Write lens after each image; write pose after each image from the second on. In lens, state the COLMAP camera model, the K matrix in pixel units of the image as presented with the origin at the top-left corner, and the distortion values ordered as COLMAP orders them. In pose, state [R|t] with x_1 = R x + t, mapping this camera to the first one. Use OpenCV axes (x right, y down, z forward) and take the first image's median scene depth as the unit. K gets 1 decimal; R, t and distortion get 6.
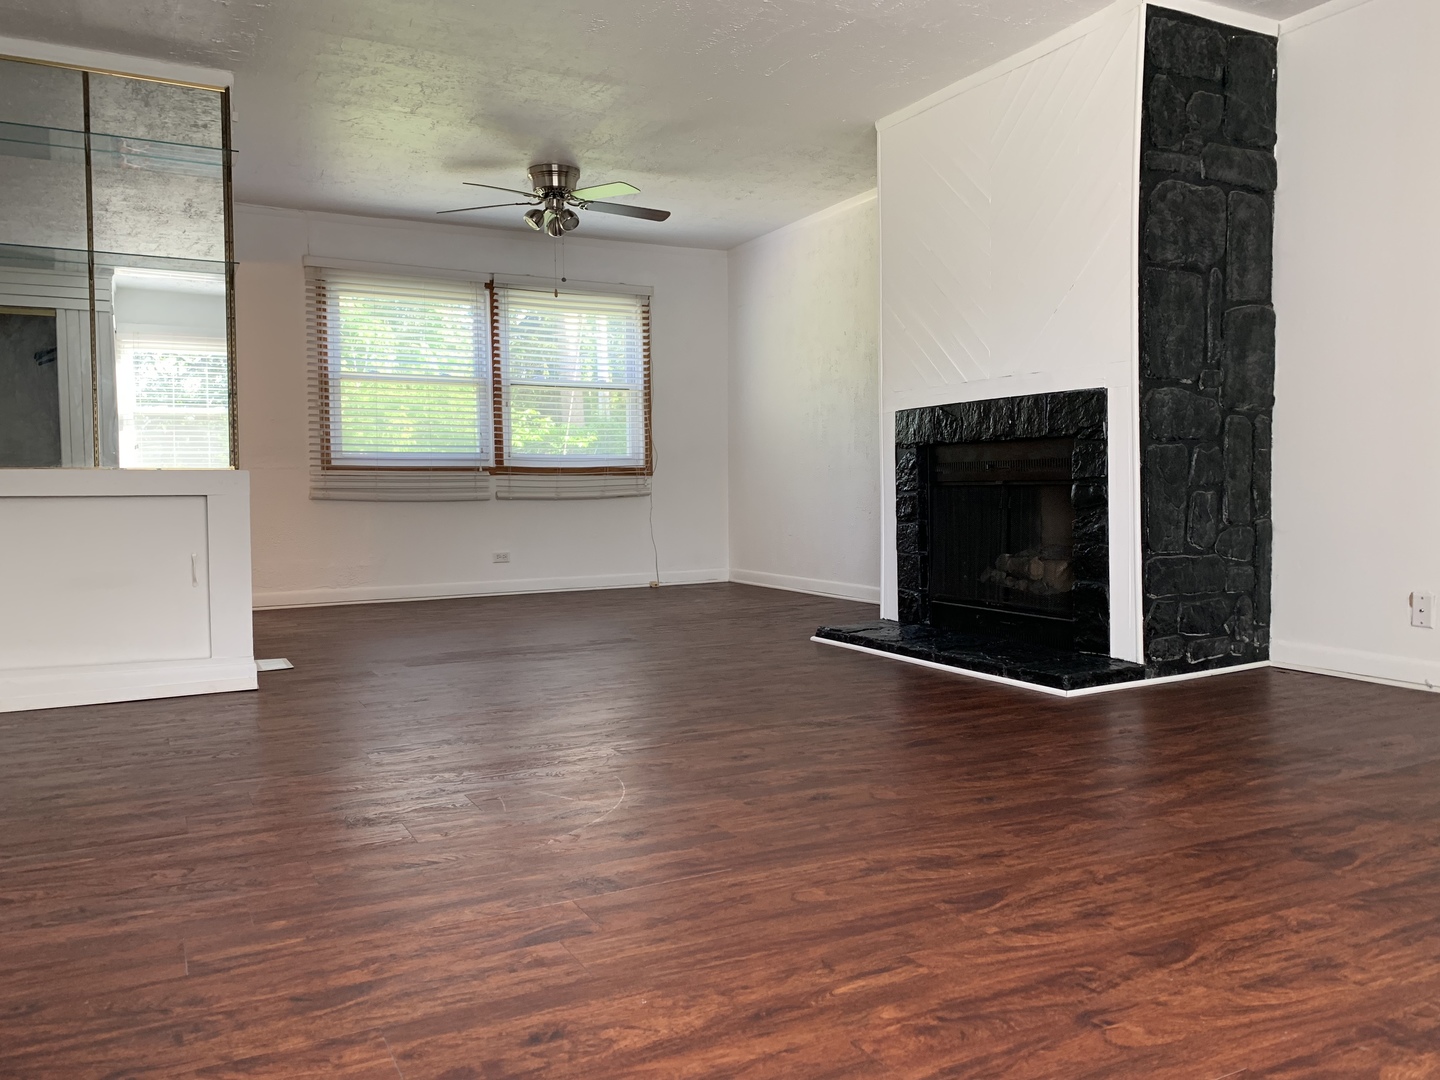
lens RADIAL K [[1093.8, 0, 714.0], [0, 1093.8, 532.3], [0, 0, 1]] dist [0.021208, -0.028109]
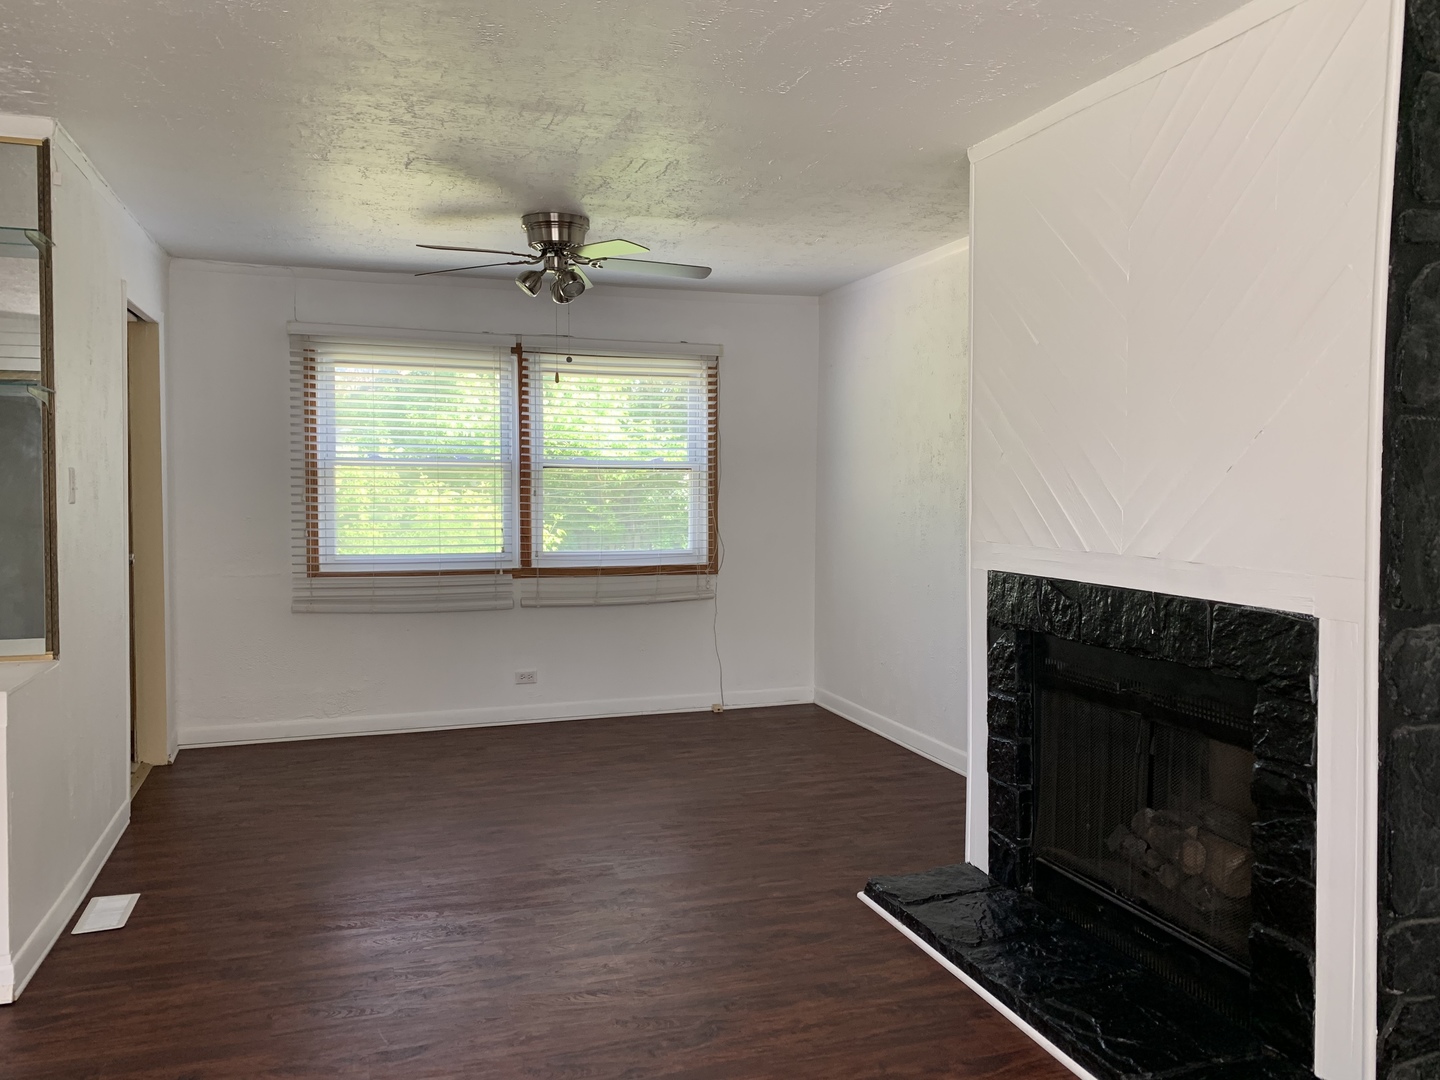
lens RADIAL K [[1093.8, 0, 717.5], [0, 1093.8, 535.6], [0, 0, 1]] dist [0.021208, -0.028109]
pose [[0.988174, 0.020986, -0.151891, 0.088009], [-0.020003, 0.999768, 0.007997, -0.115852], [0.152023, -0.004864, 0.988365, 0.253590]]
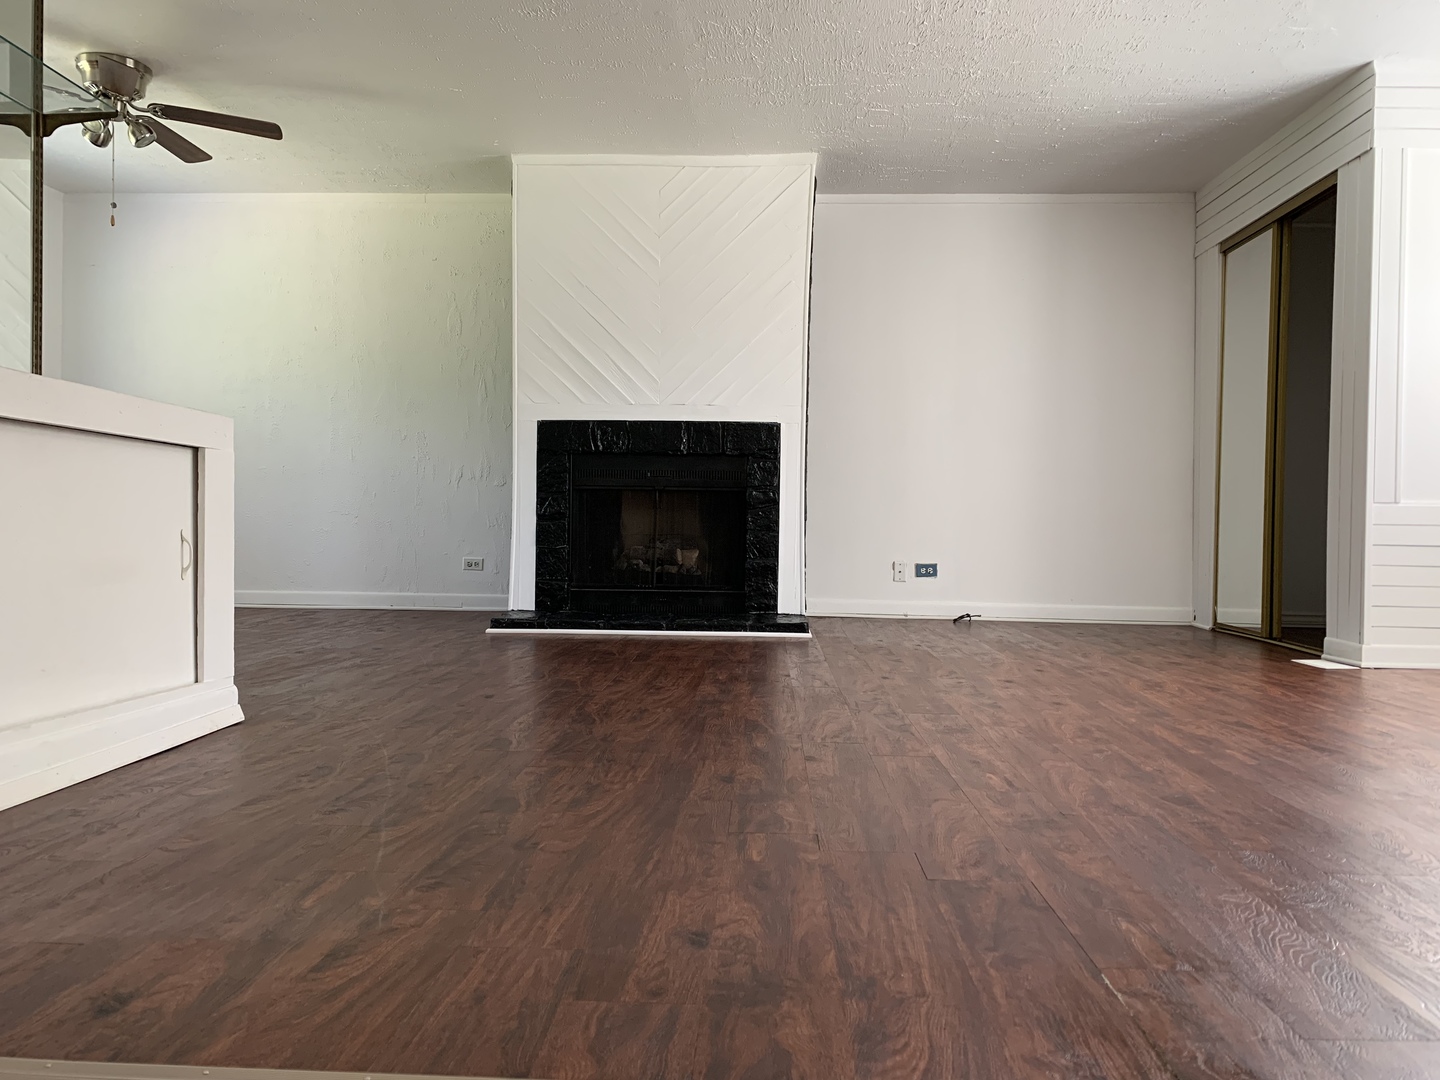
lens RADIAL K [[1093.8, 0, 718.3], [0, 1093.8, 540.6], [0, 0, 1]] dist [0.021208, -0.028109]
pose [[0.486692, 0.006359, 0.873550, -0.612377], [0.020149, 0.999626, -0.018503, 0.030304], [-0.873341, 0.026606, 0.486382, 0.256980]]
